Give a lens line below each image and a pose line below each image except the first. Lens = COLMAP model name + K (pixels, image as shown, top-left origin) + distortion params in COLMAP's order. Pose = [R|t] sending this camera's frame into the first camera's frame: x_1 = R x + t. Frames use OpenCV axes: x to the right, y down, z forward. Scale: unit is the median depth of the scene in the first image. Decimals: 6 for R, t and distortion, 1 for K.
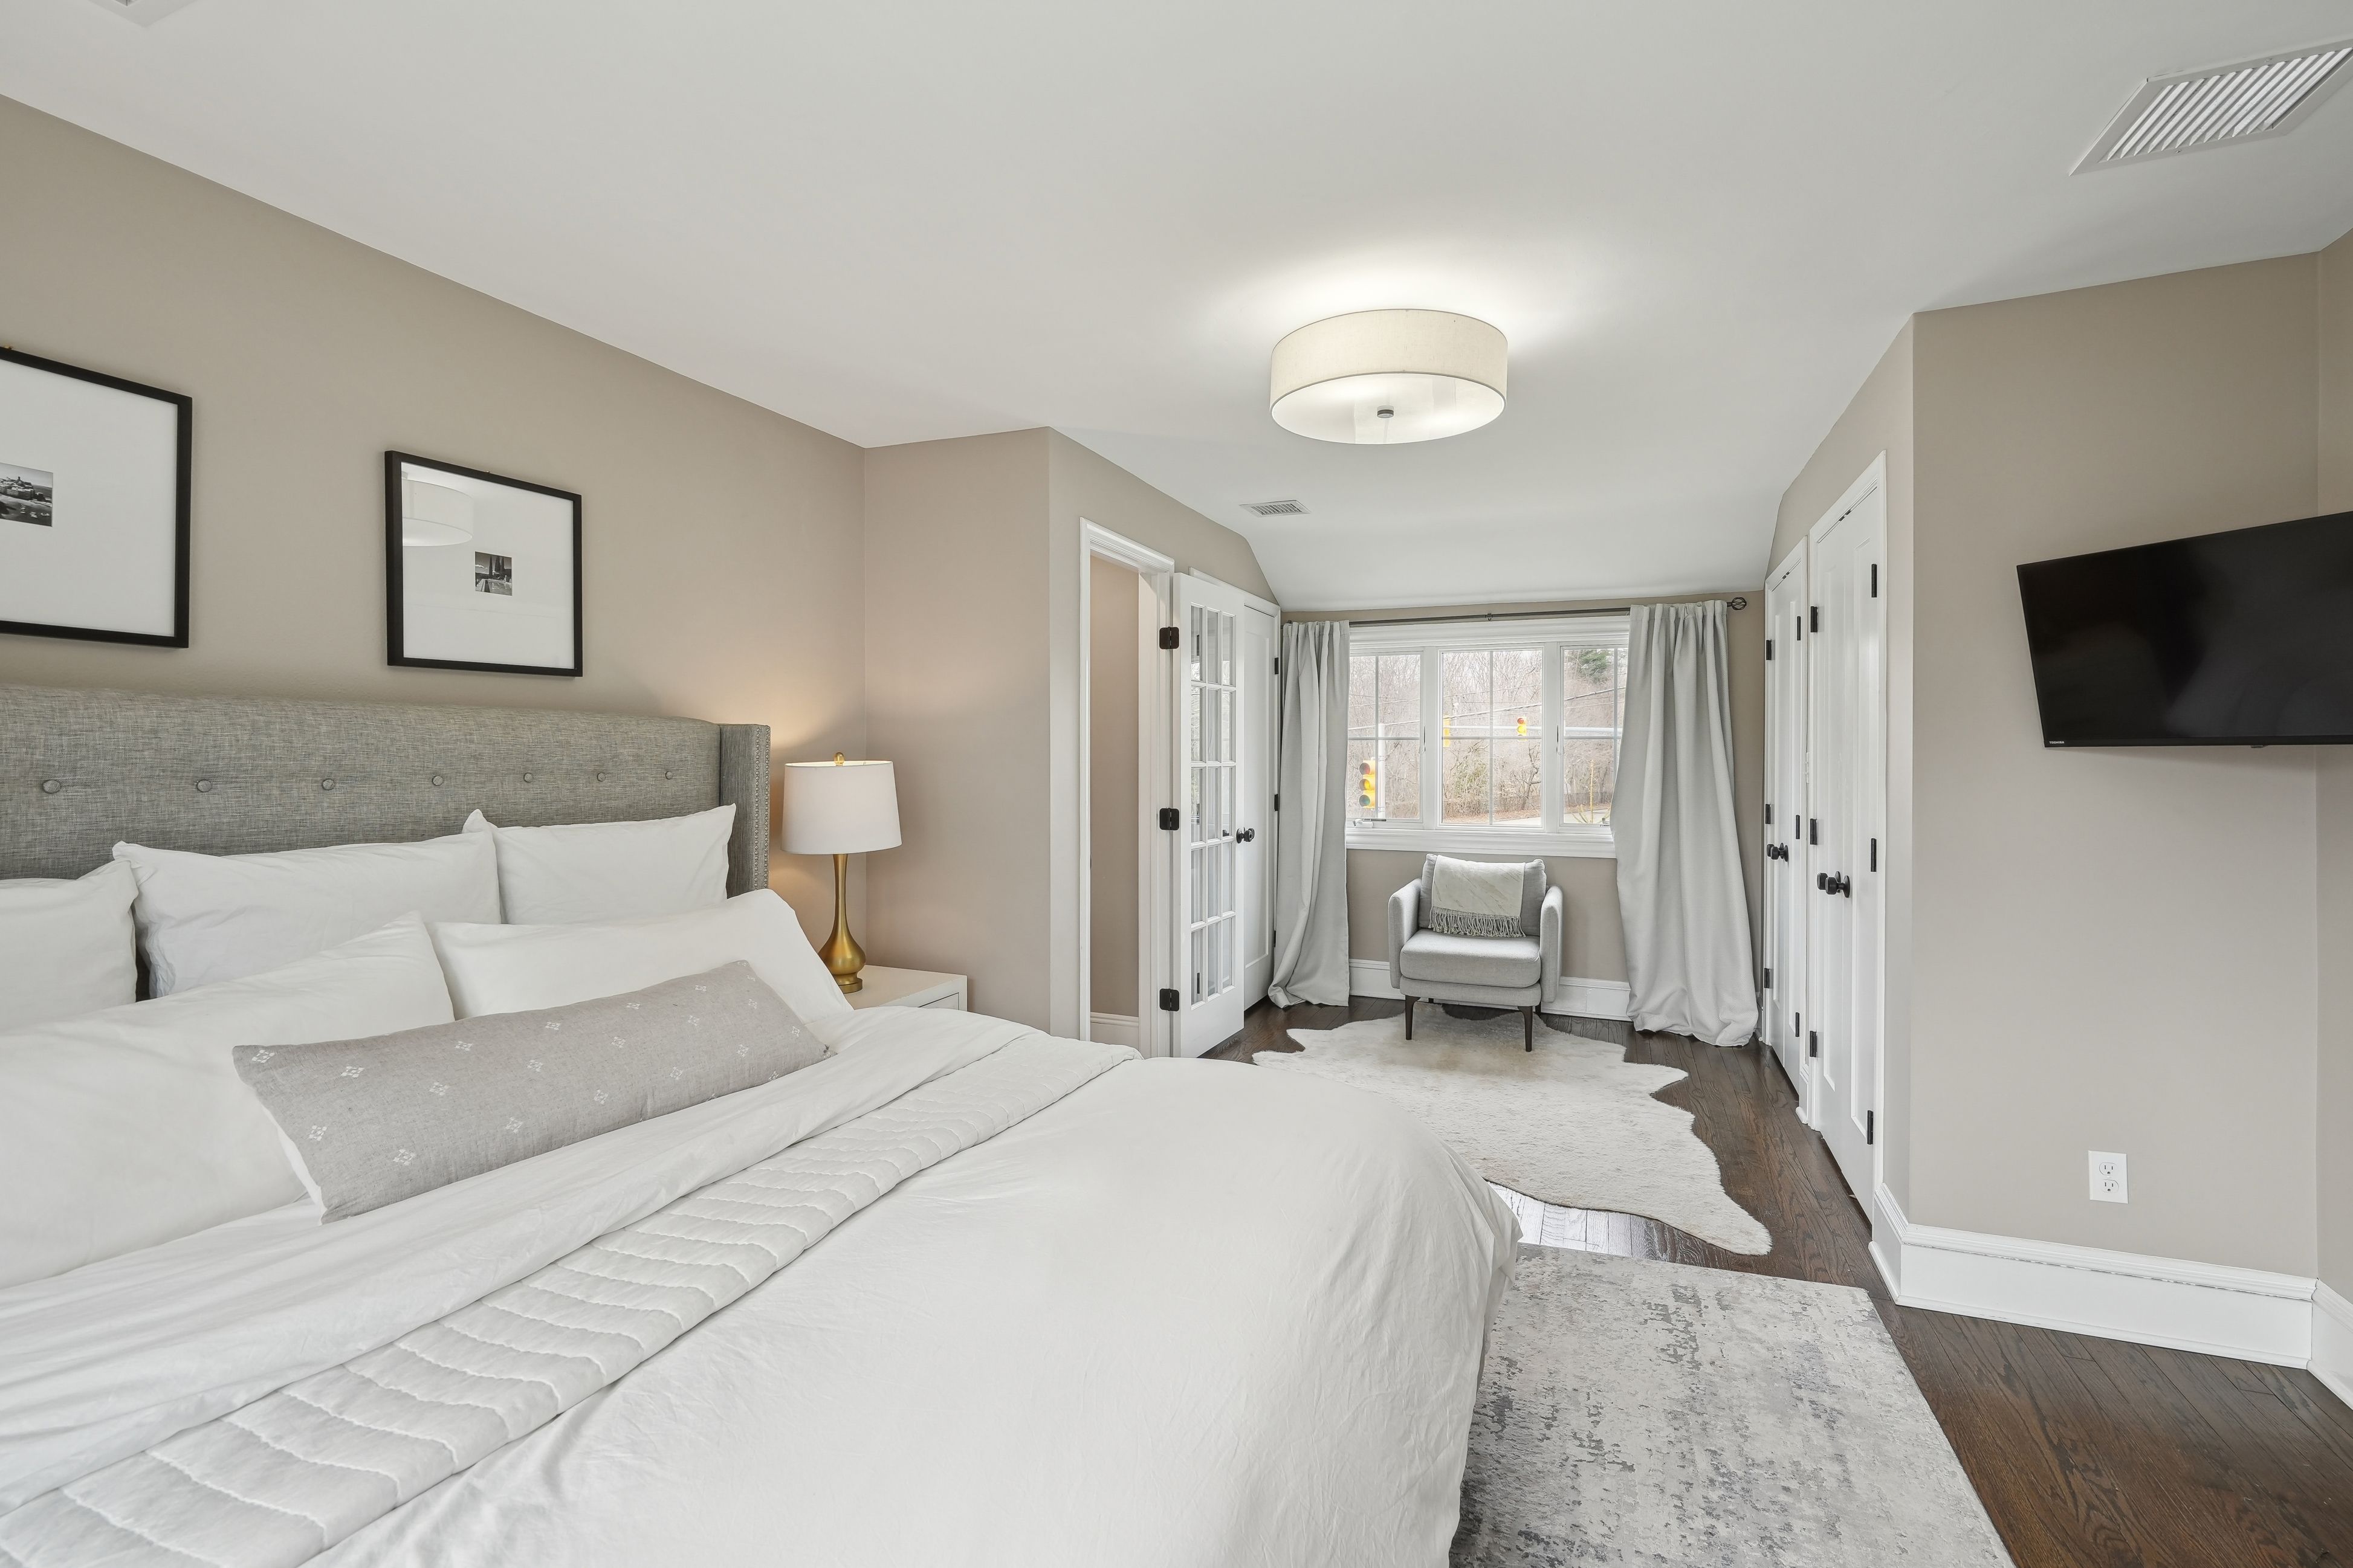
lens RADIAL K [[1095.0, 0, 1169.9], [0, 1095.0, 760.0], [0, 0, 1]] dist [-0.000179, 0.000005]
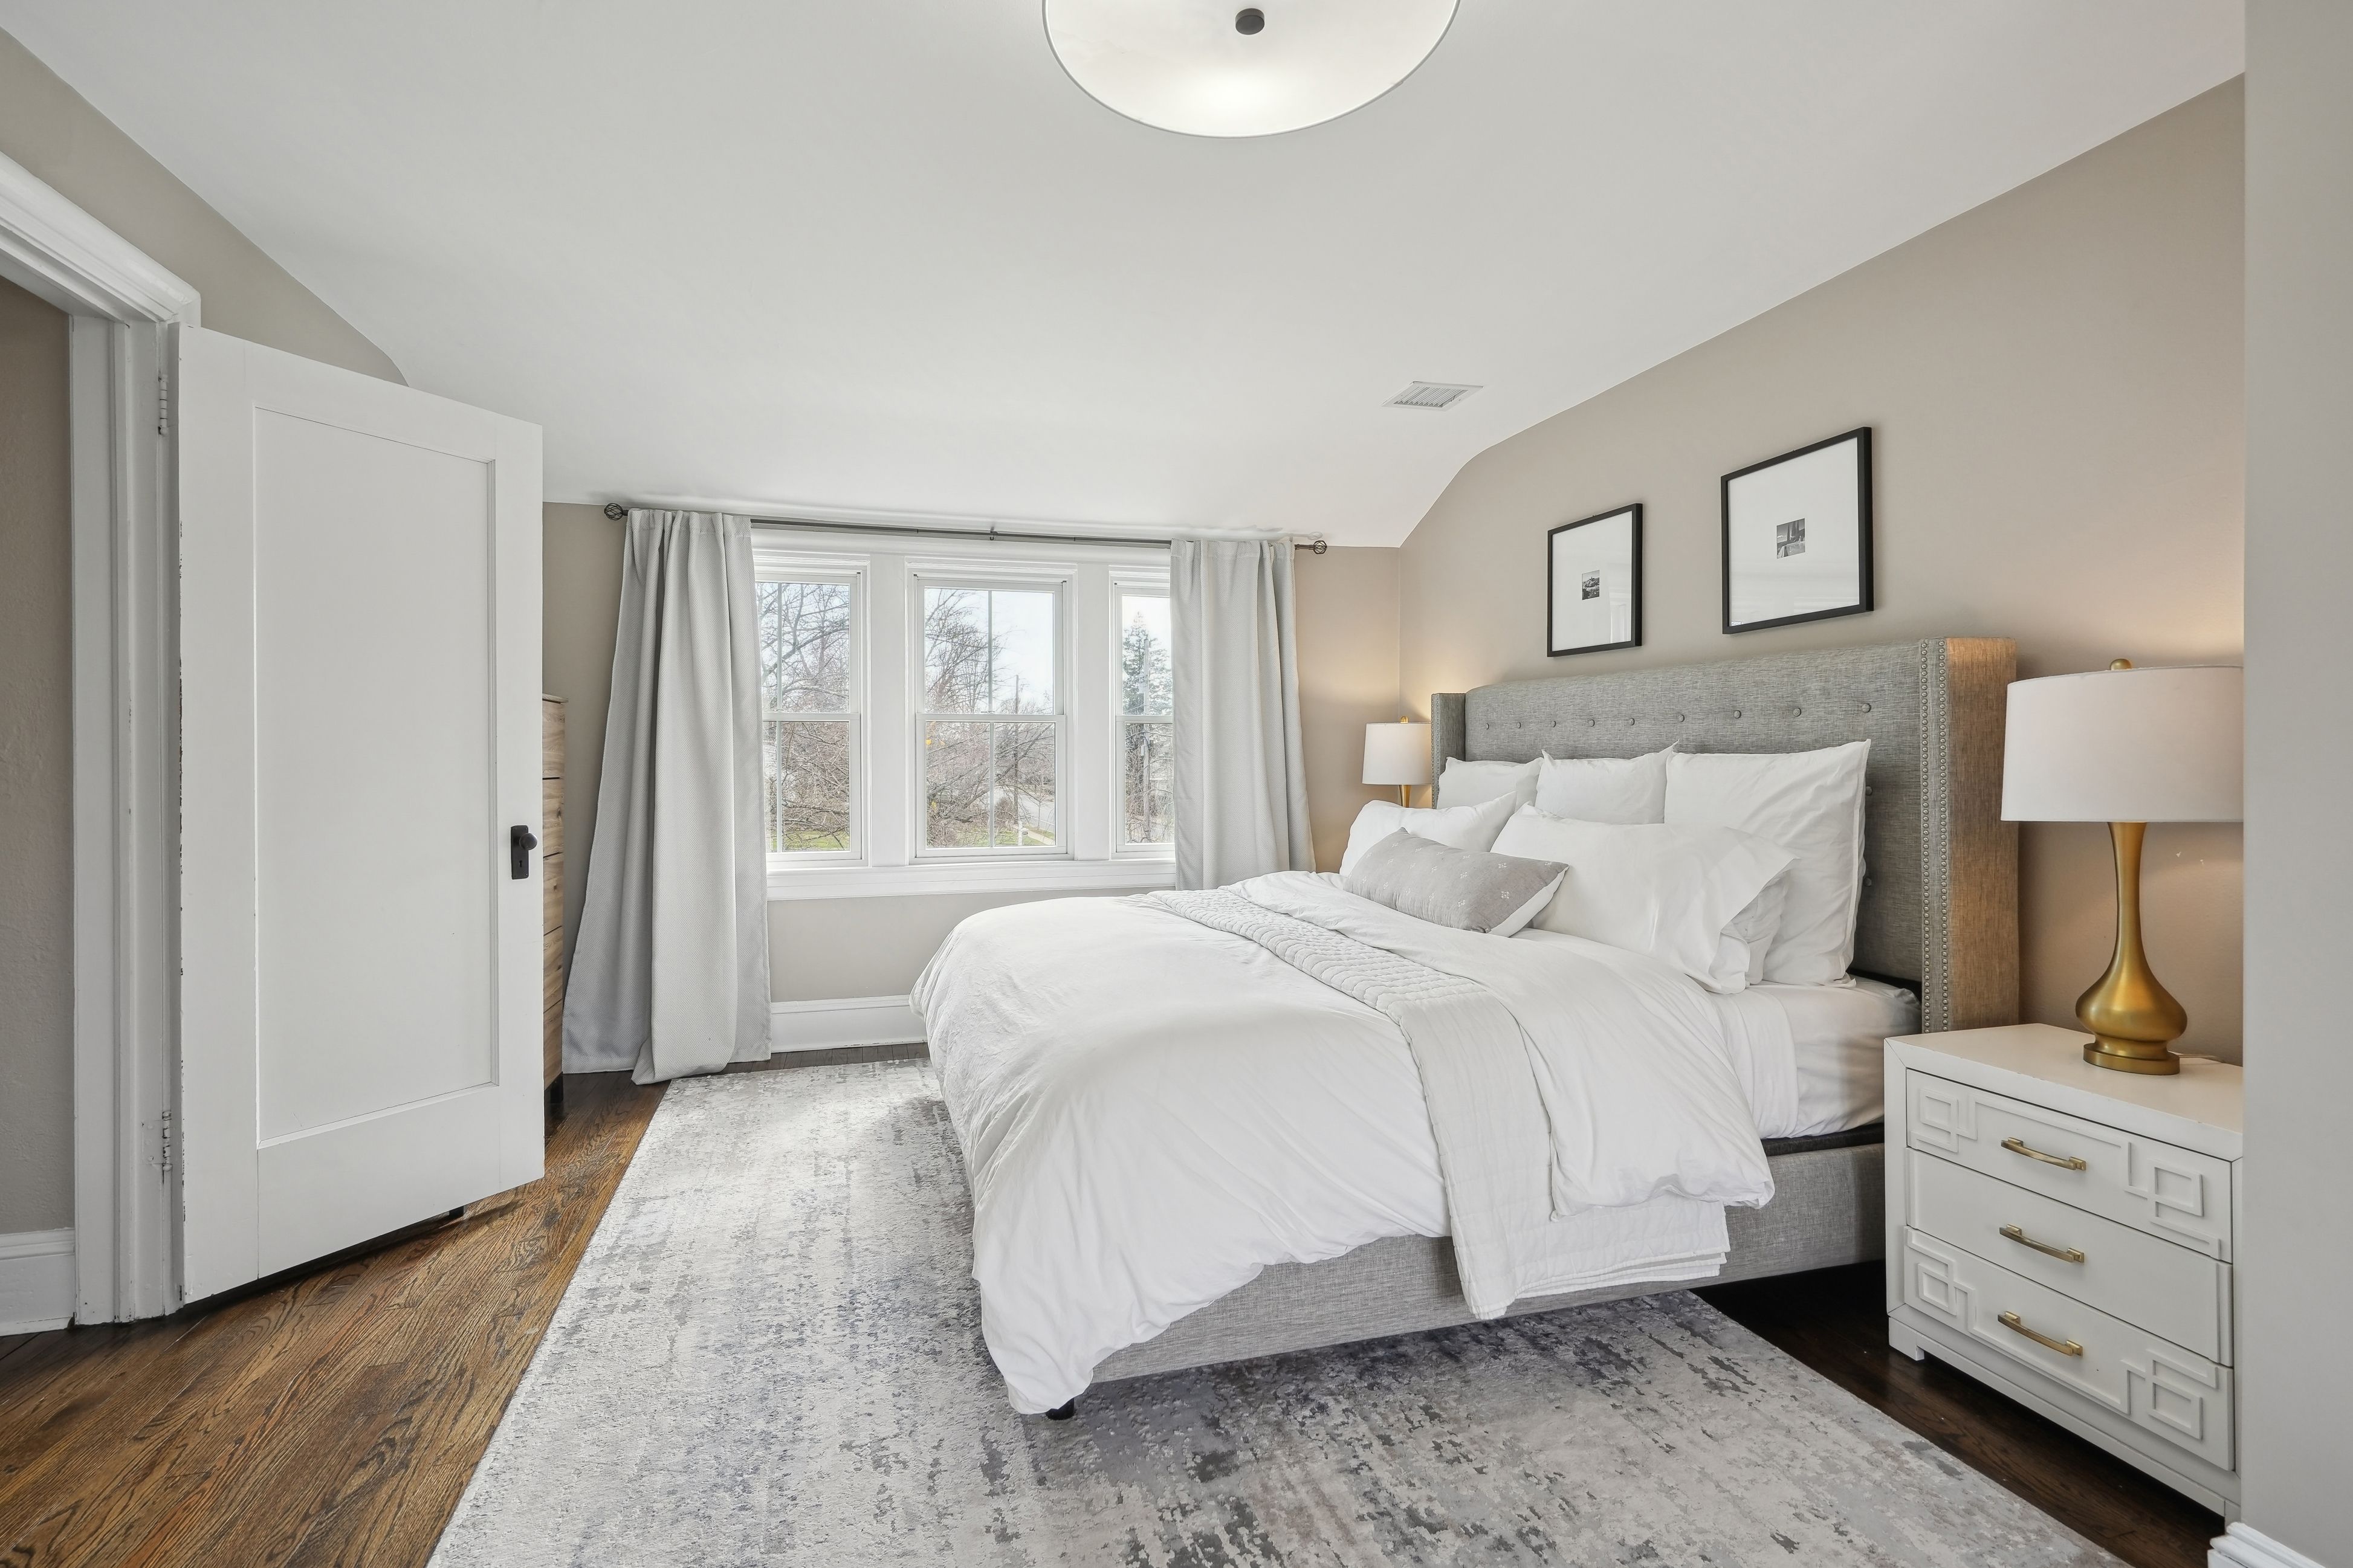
lens RADIAL K [[1095.0, 0, 1169.9], [0, 1095.0, 760.0], [0, 0, 1]] dist [-0.000179, 0.000005]
pose [[-0.789534, 0.004788, -0.613688, 0.618756], [0.003708, 0.999989, 0.003032, 0.058576], [0.613695, 0.000118, -0.789543, 1.531118]]
